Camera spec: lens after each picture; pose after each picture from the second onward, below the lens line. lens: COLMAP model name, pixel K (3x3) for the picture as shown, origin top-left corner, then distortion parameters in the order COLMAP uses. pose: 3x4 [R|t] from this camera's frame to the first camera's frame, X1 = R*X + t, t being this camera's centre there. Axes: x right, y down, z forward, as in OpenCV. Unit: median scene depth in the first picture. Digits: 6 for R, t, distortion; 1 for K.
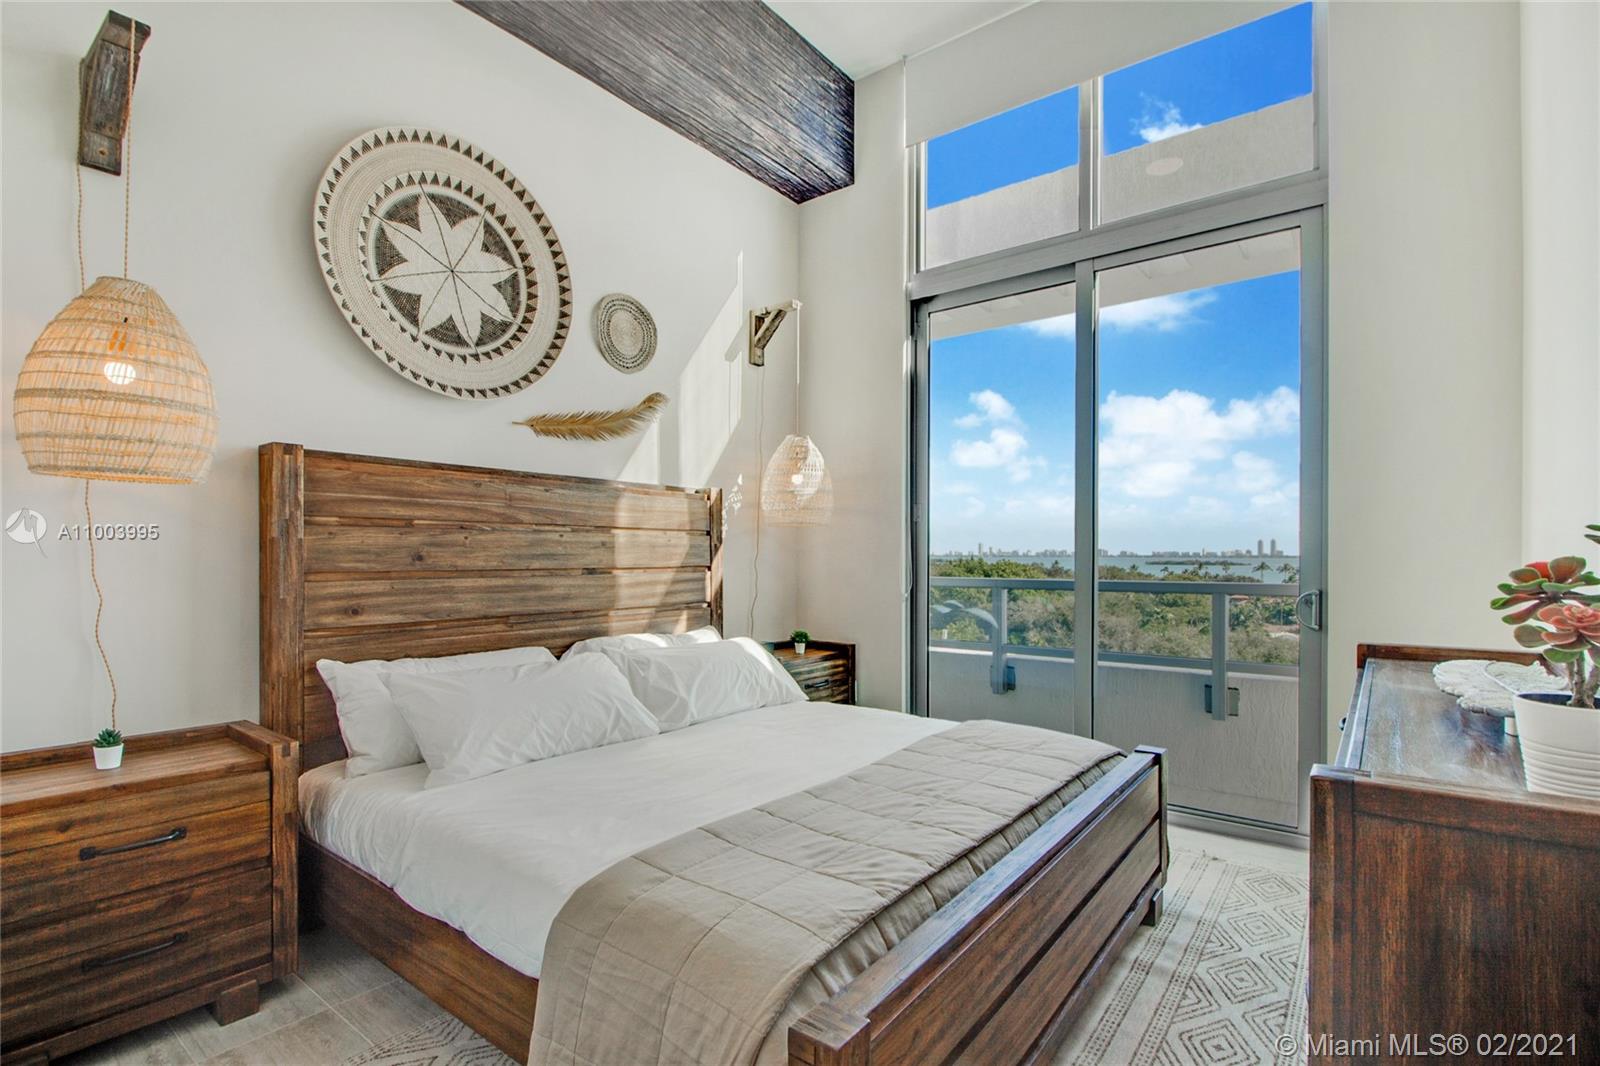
lens RADIAL K [[744.2, 0, 791.8], [0, 744.2, 567.5], [0, 0, 1]] dist [-0.000569, 0.000157]
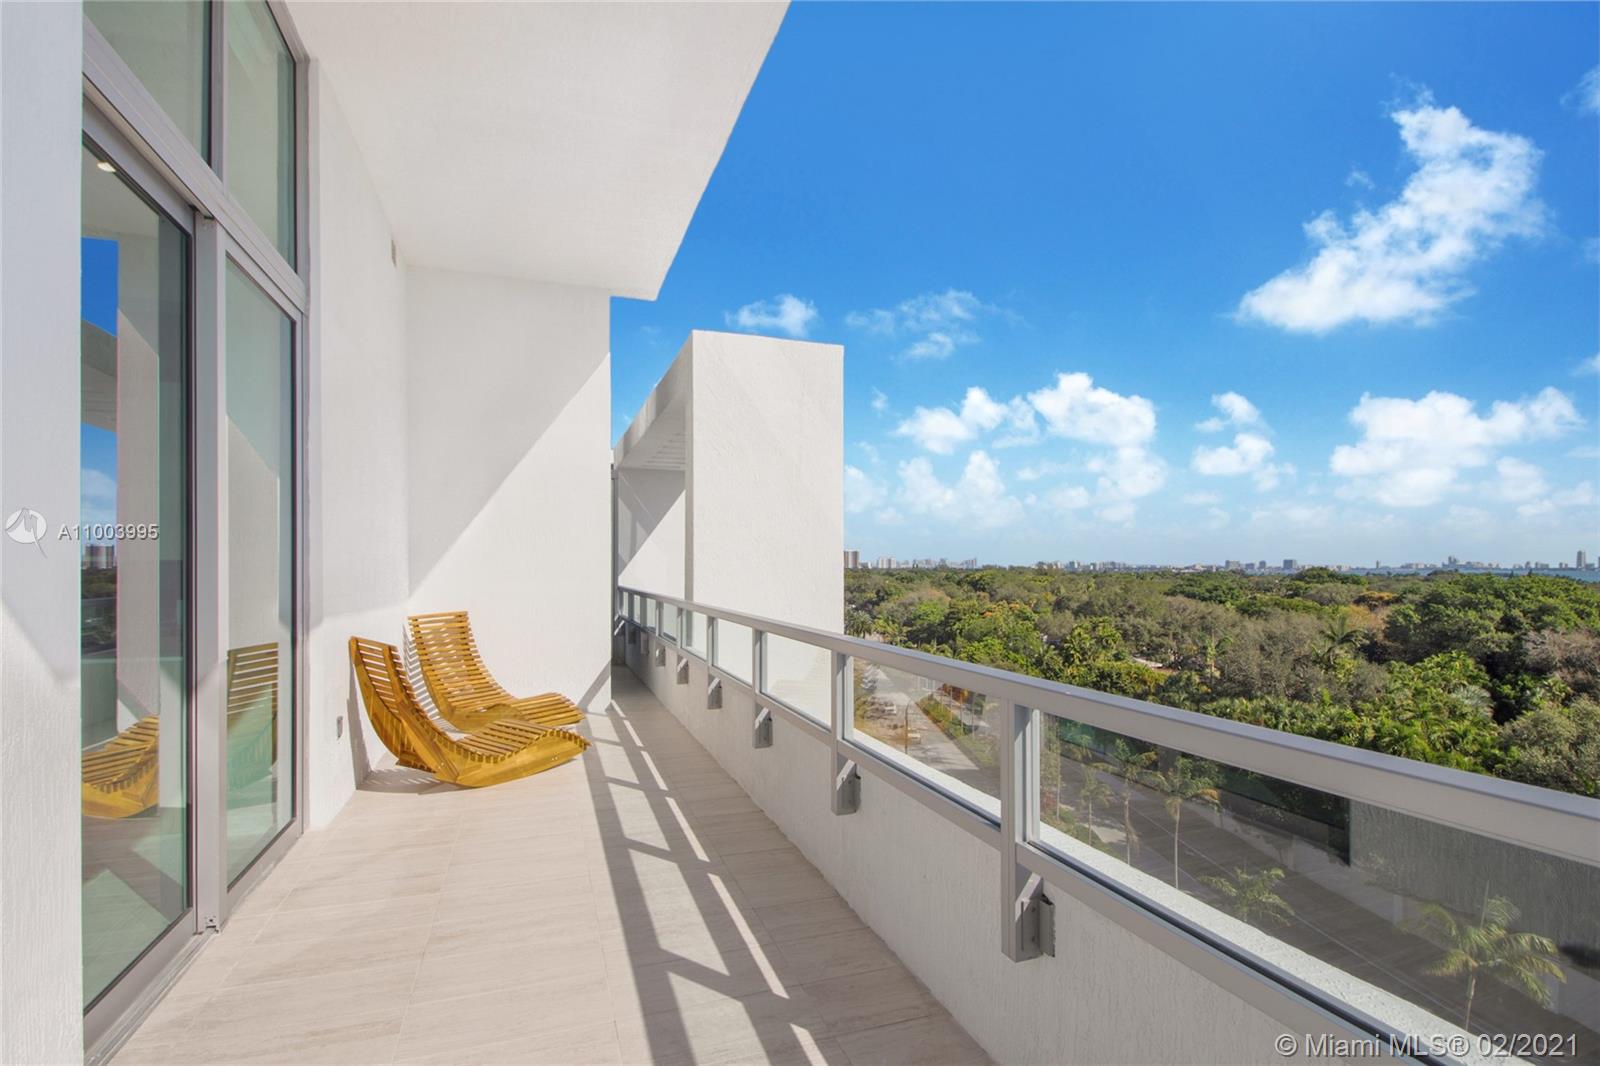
lens RADIAL K [[744.2, 0, 791.8], [0, 744.2, 567.5], [0, 0, 1]] dist [-0.000569, 0.000157]
pose [[0.999885, -0.006031, 0.013905, -0.298667], [0.006152, 0.999944, -0.008668, -0.015453], [-0.013852, 0.008753, 0.999866, 0.084246]]
